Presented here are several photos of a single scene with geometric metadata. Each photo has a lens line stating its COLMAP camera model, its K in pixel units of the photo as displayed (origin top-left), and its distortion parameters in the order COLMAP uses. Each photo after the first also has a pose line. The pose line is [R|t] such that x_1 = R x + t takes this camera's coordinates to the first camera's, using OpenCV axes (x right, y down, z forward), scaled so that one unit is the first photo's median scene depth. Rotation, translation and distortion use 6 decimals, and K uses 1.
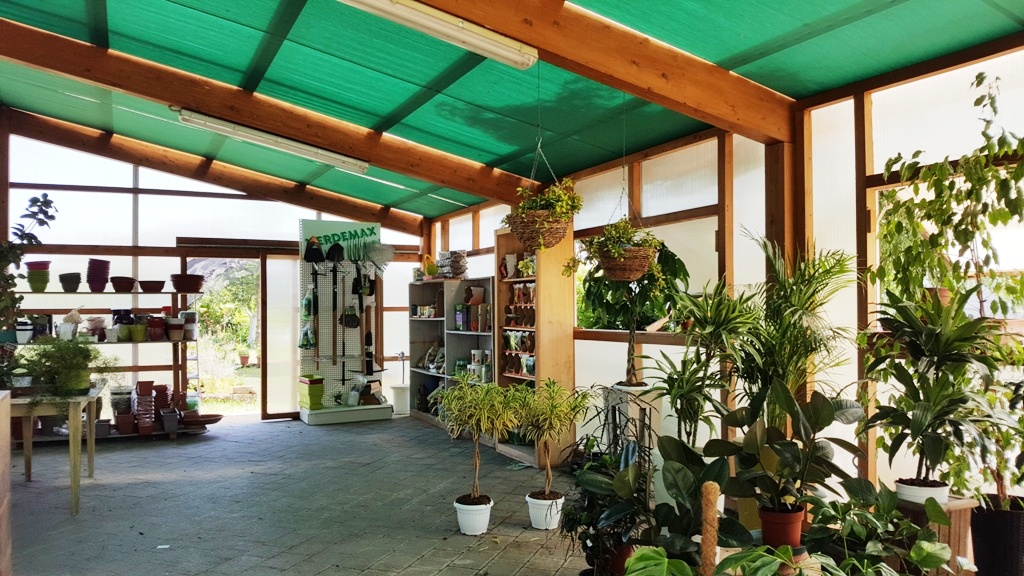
lens RADIAL K [[823.8, 0, 512.6], [0, 823.8, 303.0], [0, 0, 1]] dist [-0.006172, -0.005382]
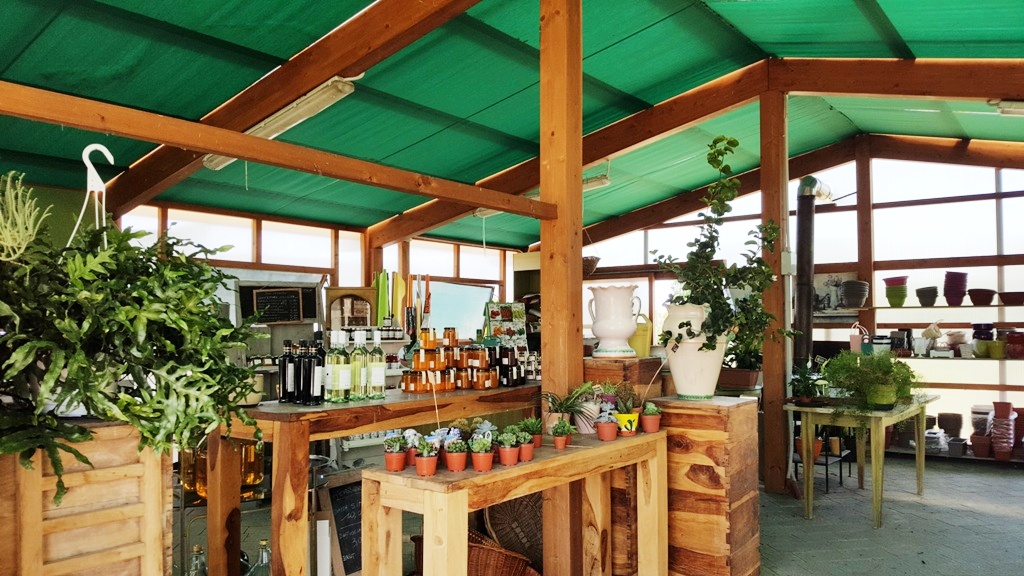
lens RADIAL K [[823.8, 0, 512.6], [0, 823.8, 303.0], [0, 0, 1]] dist [-0.006172, -0.005382]
pose [[0.480008, -0.022111, -0.876986, 0.094275], [0.010052, 0.999755, -0.019704, -0.002686], [0.877207, 0.000642, 0.480113, 0.078643]]
